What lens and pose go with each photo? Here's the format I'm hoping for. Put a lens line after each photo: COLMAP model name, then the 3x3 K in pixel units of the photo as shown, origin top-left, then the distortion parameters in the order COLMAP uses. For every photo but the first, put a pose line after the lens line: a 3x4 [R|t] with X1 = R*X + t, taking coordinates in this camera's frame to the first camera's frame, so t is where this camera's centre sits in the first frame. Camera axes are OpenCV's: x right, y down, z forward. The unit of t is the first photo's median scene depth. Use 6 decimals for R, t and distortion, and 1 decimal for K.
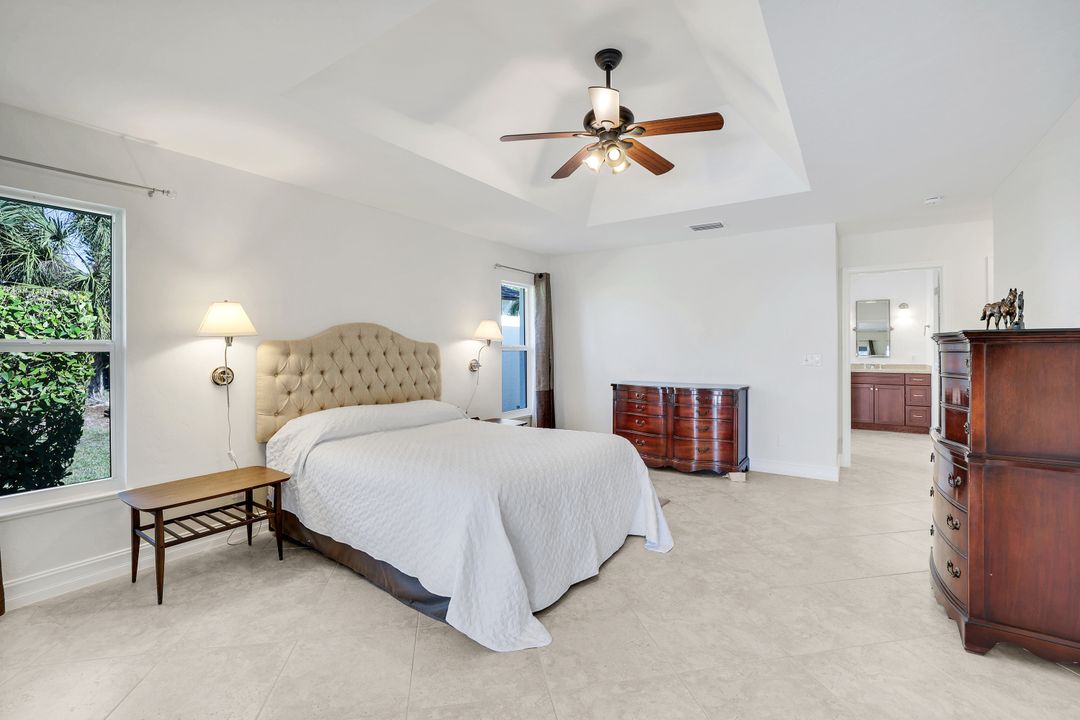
lens RADIAL K [[481.0, 0, 536.0], [0, 481.0, 357.7], [0, 0, 1]] dist [-0.023581, 0.005395]
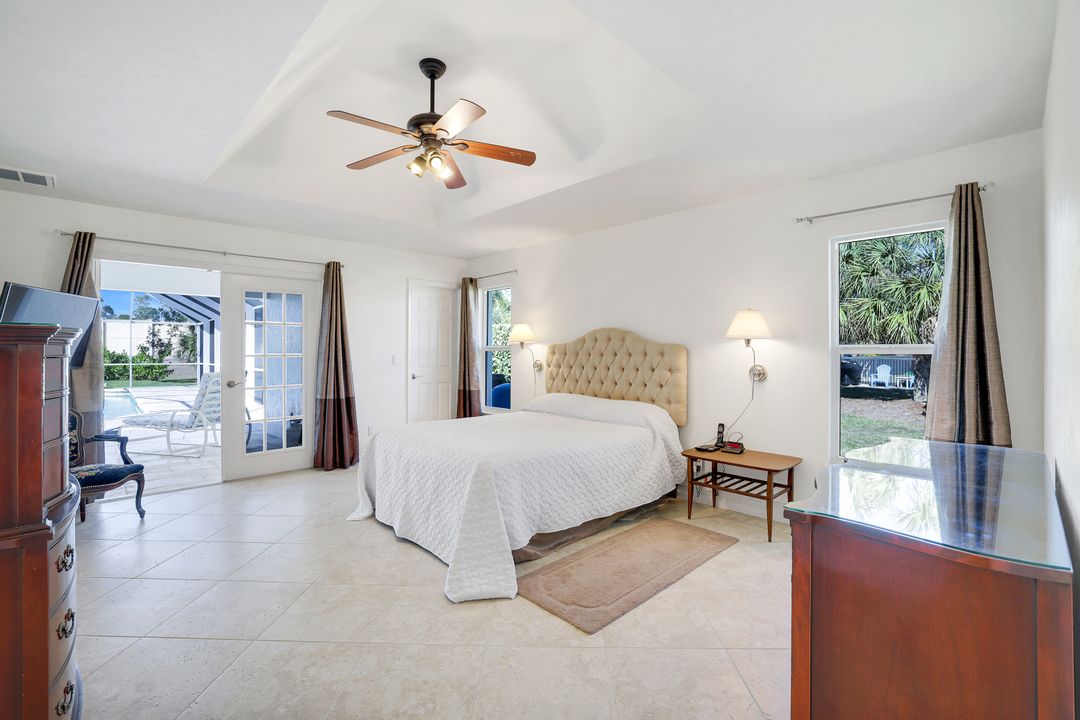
lens RADIAL K [[481.0, 0, 537.5], [0, 481.0, 348.9], [0, 0, 1]] dist [-0.023581, 0.005395]
pose [[-0.216403, -0.003527, -0.976298, 0.836869], [-0.020964, 0.999780, 0.001035, -0.018790], [0.976079, 0.020691, -0.216429, 1.087125]]
